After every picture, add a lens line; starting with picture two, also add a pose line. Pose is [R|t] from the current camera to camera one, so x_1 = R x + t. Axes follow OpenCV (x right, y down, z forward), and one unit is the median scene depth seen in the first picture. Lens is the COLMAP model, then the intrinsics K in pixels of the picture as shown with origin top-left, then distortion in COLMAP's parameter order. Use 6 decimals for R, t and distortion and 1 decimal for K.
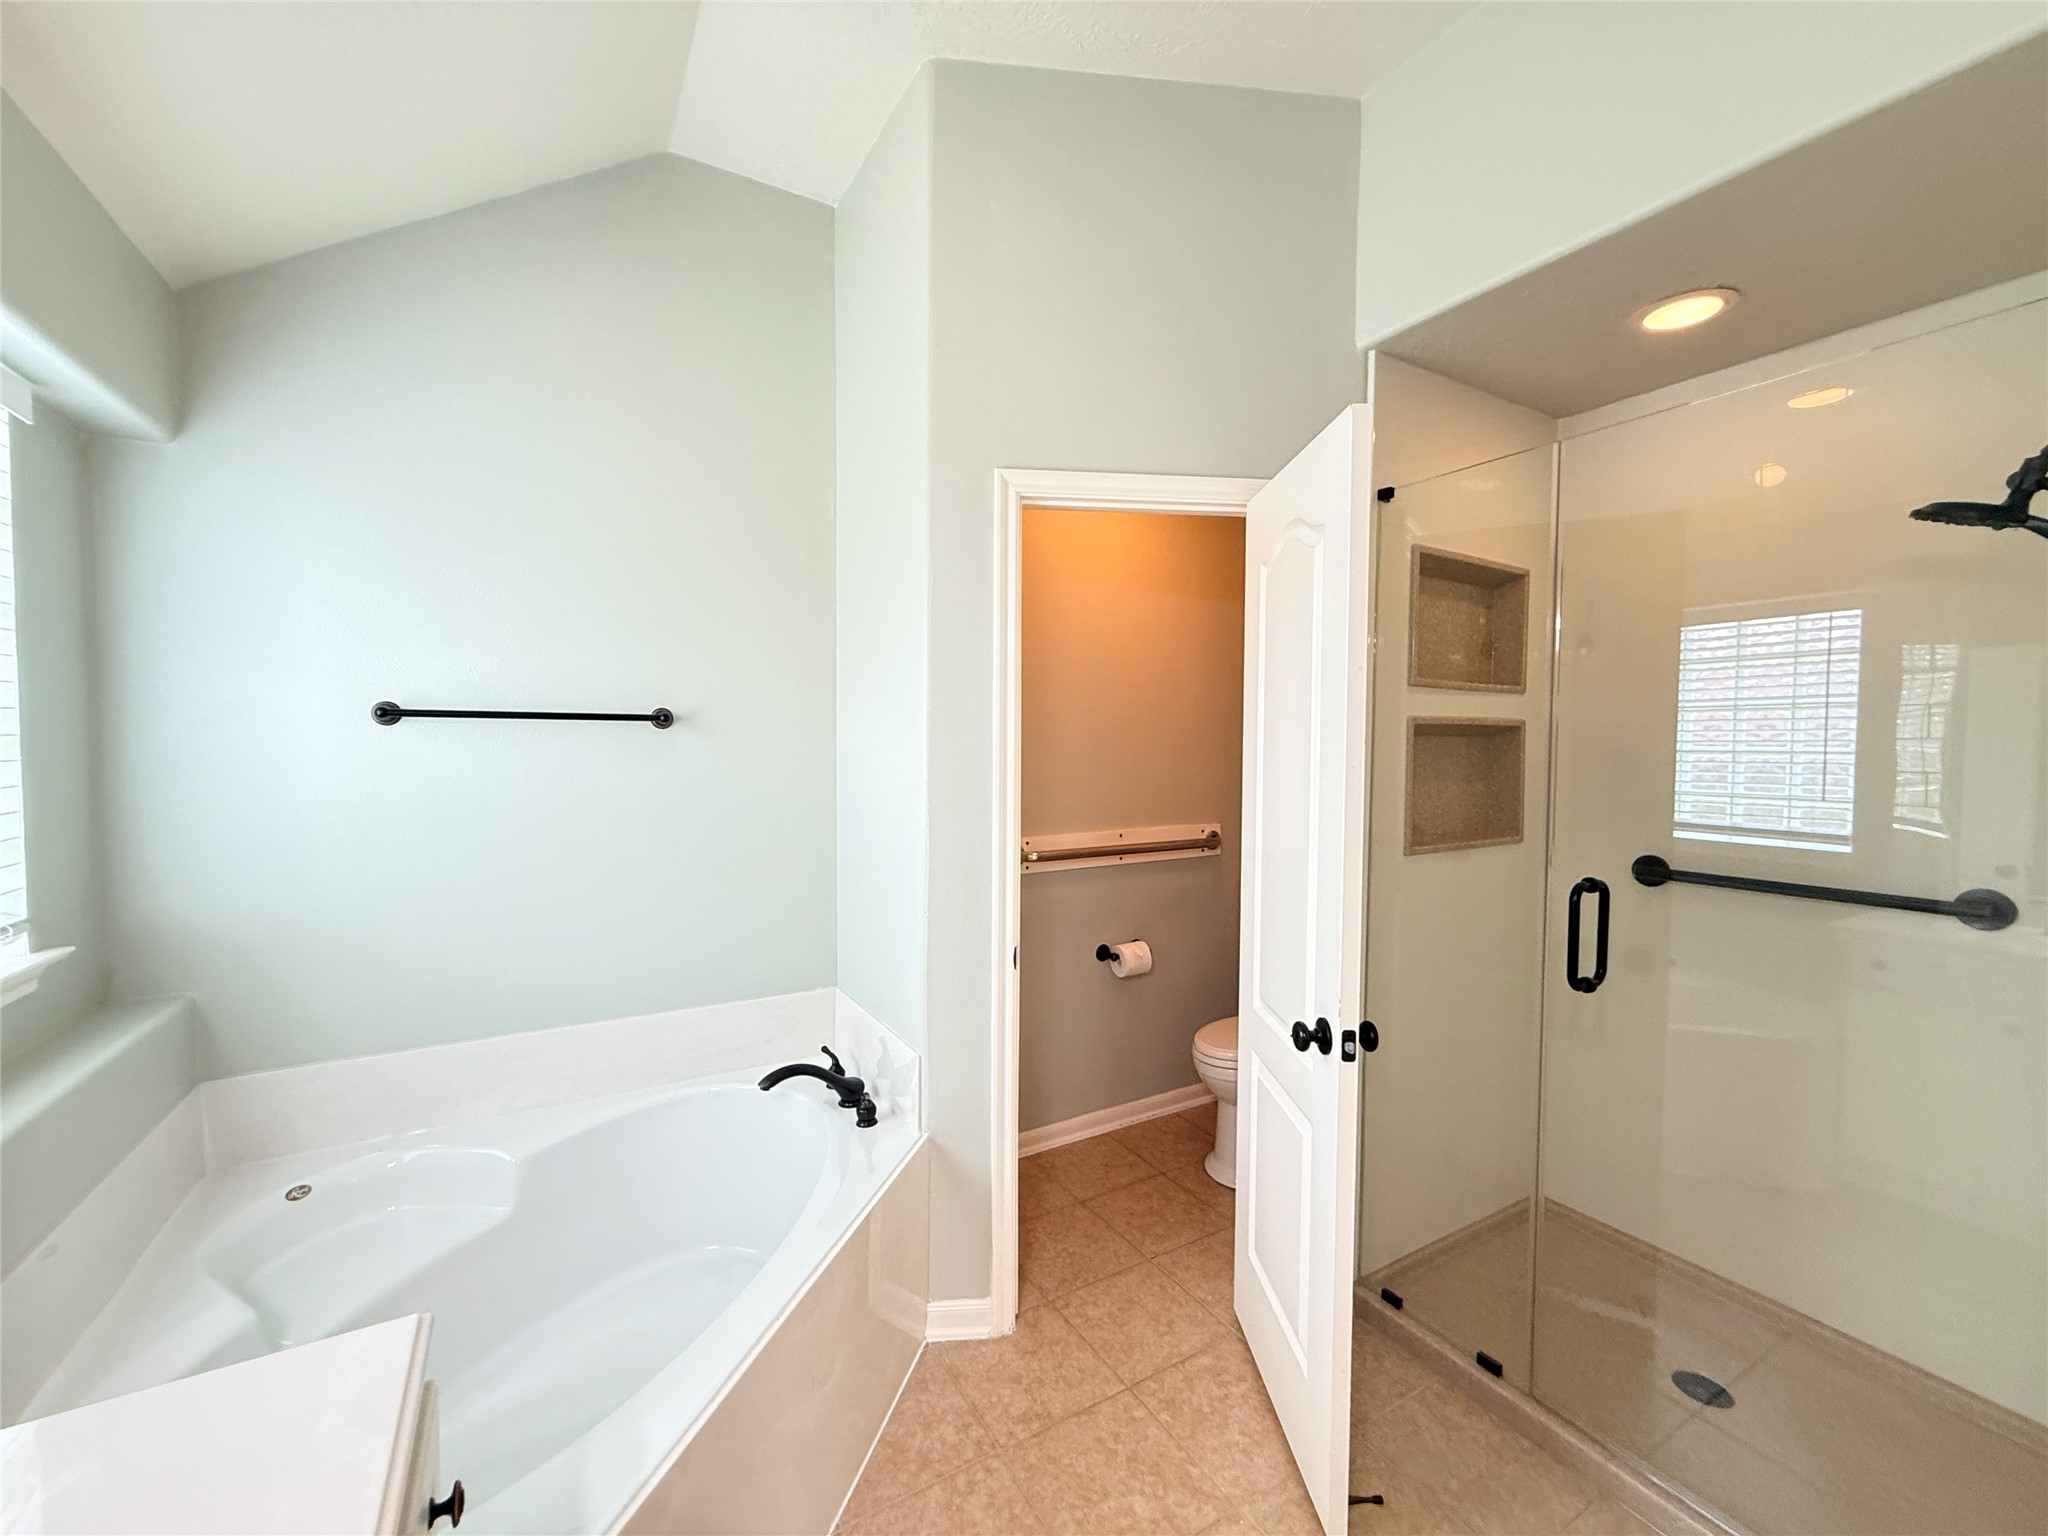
lens RADIAL K [[821.2, 0, 1011.0], [0, 821.2, 771.7], [0, 0, 1]] dist [-0.000163, 0.000134]
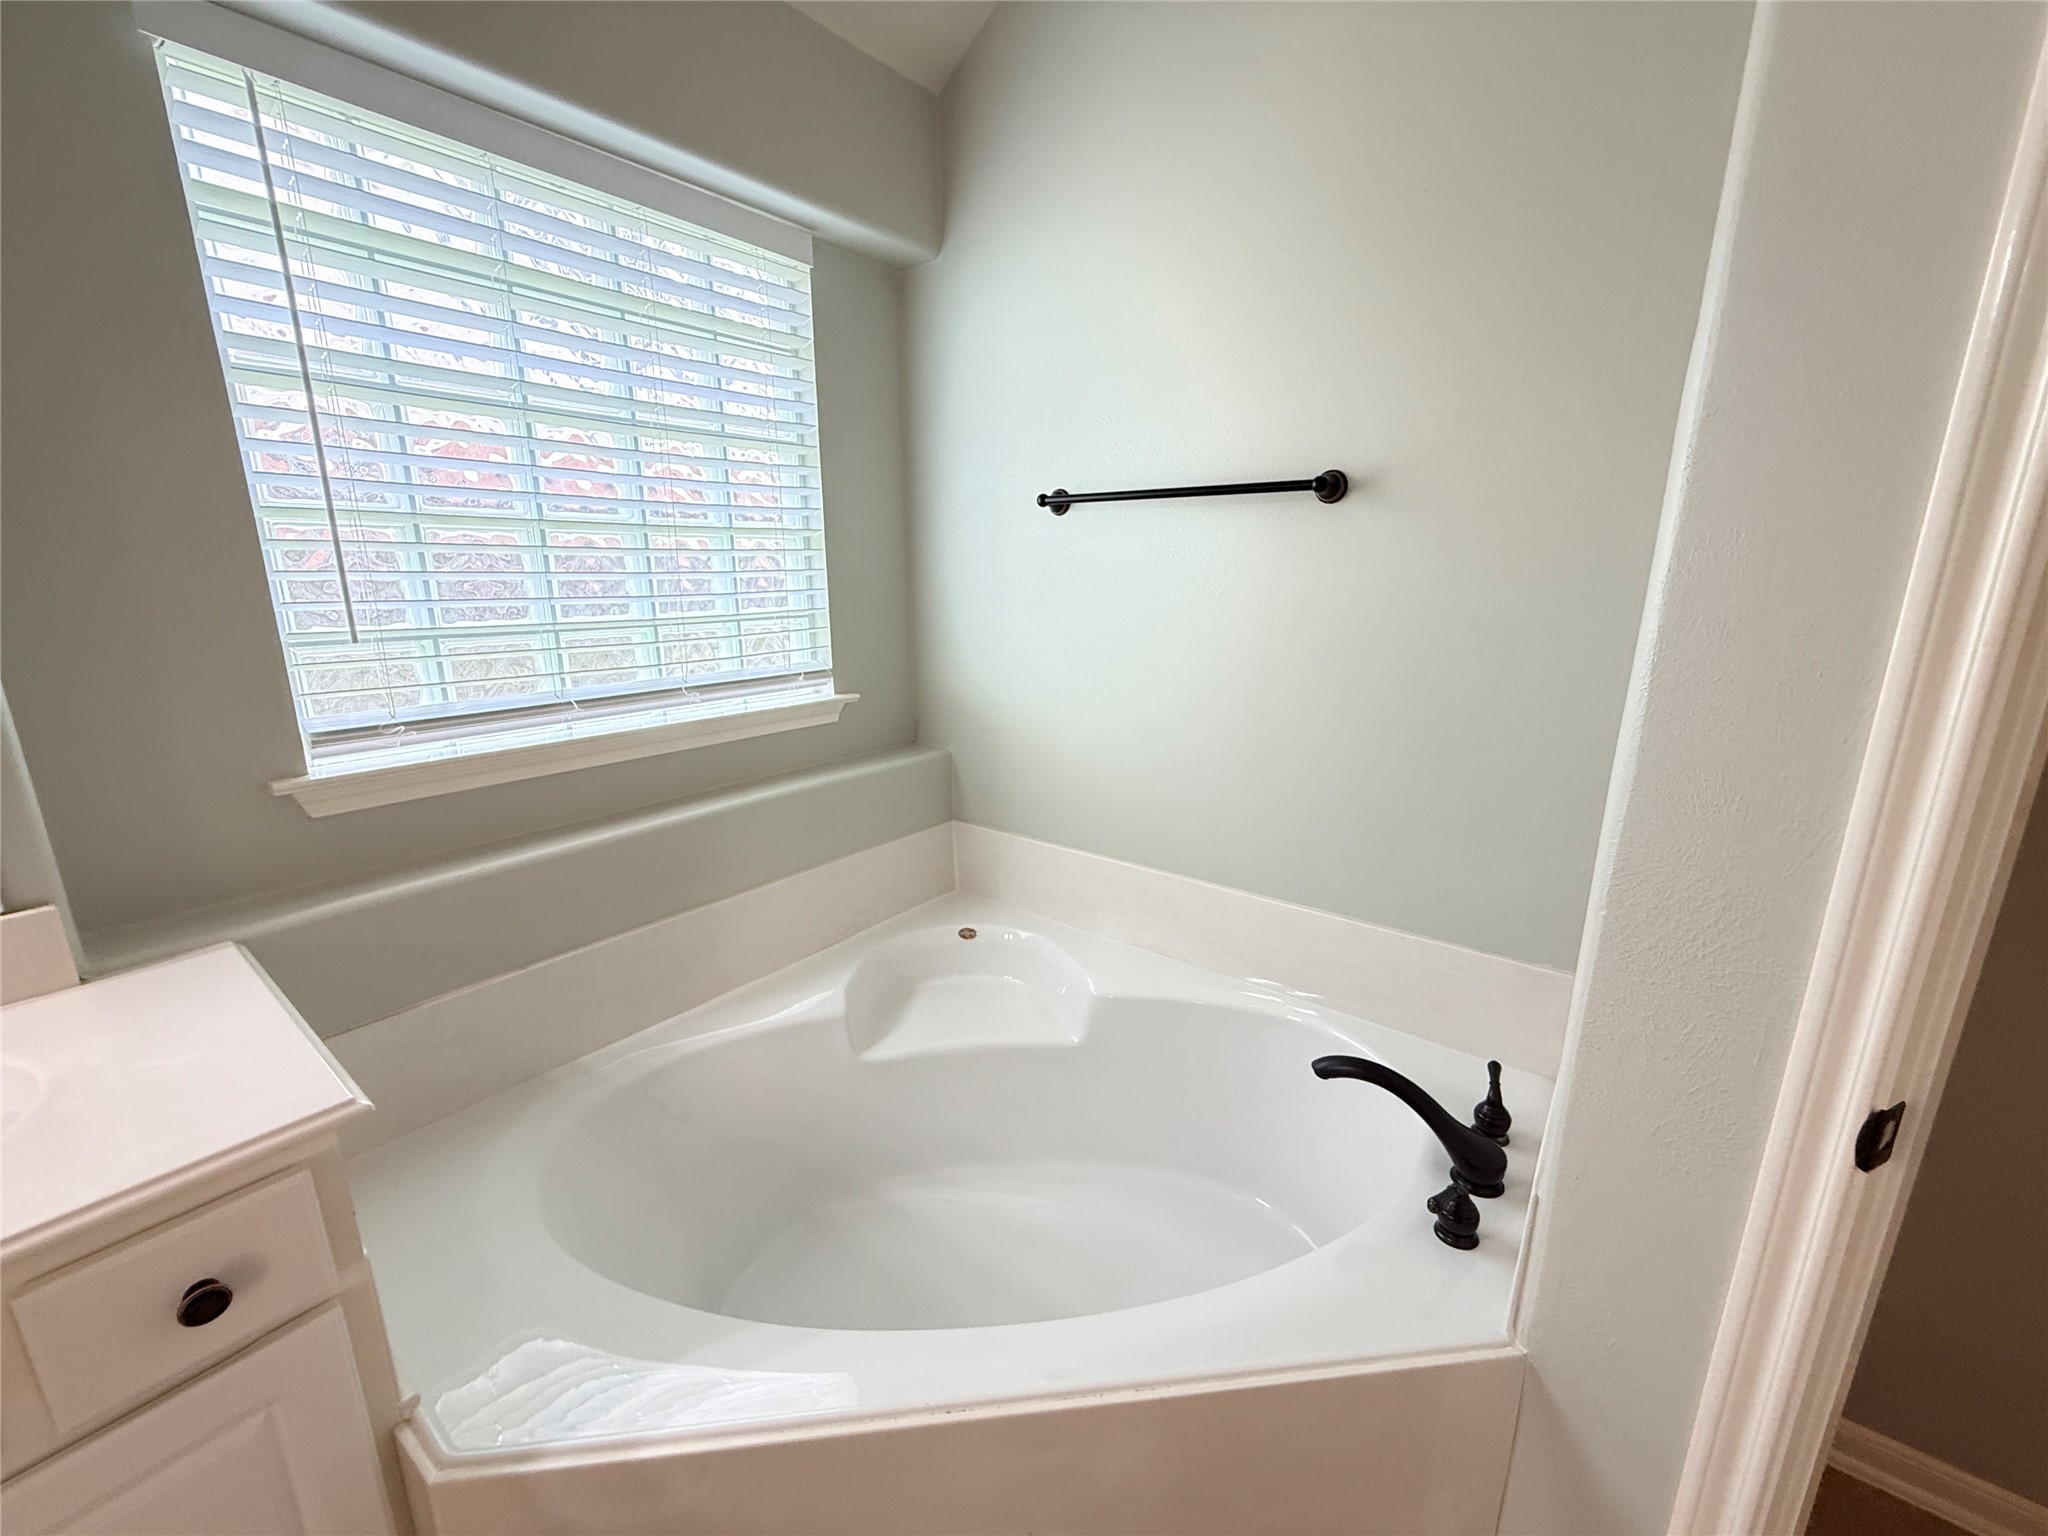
lens RADIAL K [[821.2, 0, 1022.8], [0, 821.2, 766.0], [0, 0, 1]] dist [-0.000163, 0.000134]
pose [[0.376737, 0.212368, -0.901648, 0.146291], [-0.032986, 0.975824, 0.216056, 0.023910], [0.925733, -0.051655, 0.374634, 0.588792]]
